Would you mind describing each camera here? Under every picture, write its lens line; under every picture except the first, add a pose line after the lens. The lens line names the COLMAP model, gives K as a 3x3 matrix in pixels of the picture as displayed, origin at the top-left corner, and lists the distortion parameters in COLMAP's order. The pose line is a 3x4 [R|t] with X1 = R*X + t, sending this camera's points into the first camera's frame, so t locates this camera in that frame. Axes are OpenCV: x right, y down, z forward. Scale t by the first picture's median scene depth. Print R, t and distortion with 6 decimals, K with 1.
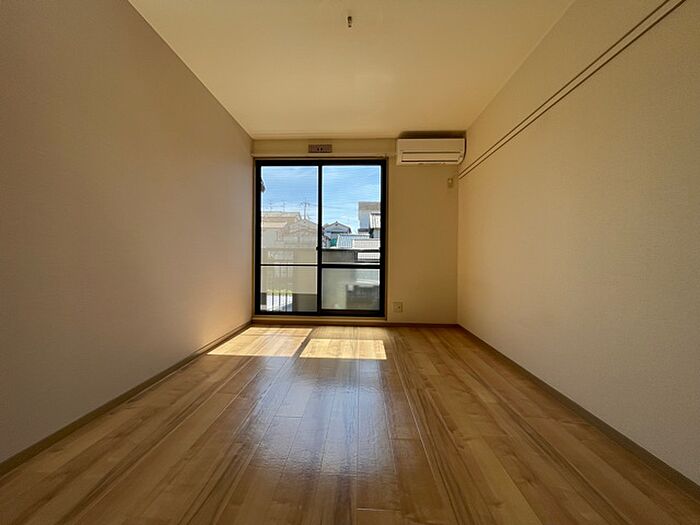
lens RADIAL K [[282.6, 0, 343.9], [0, 282.6, 260.9], [0, 0, 1]] dist [-0.001544, -0.000012]
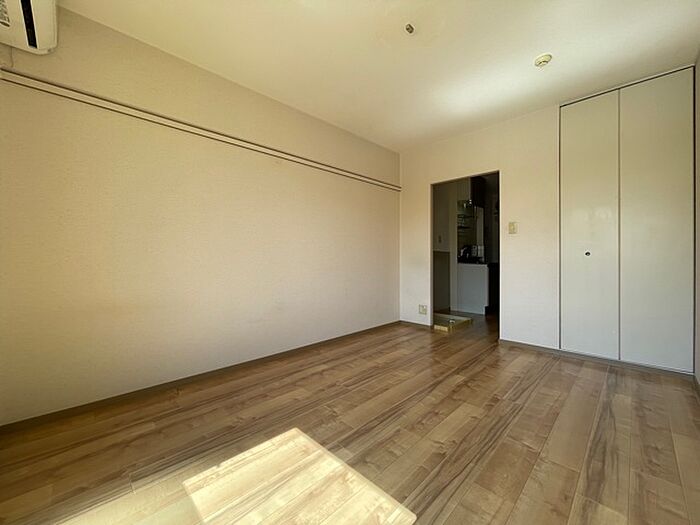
lens RADIAL K [[282.6, 0, 347.9], [0, 282.6, 260.2], [0, 0, 1]] dist [-0.001544, -0.000012]
pose [[-0.741811, -0.011814, 0.670505, -0.249717], [0.000471, 0.999835, 0.018138, -0.028732], [-0.670609, 0.013771, -0.741683, 0.959266]]
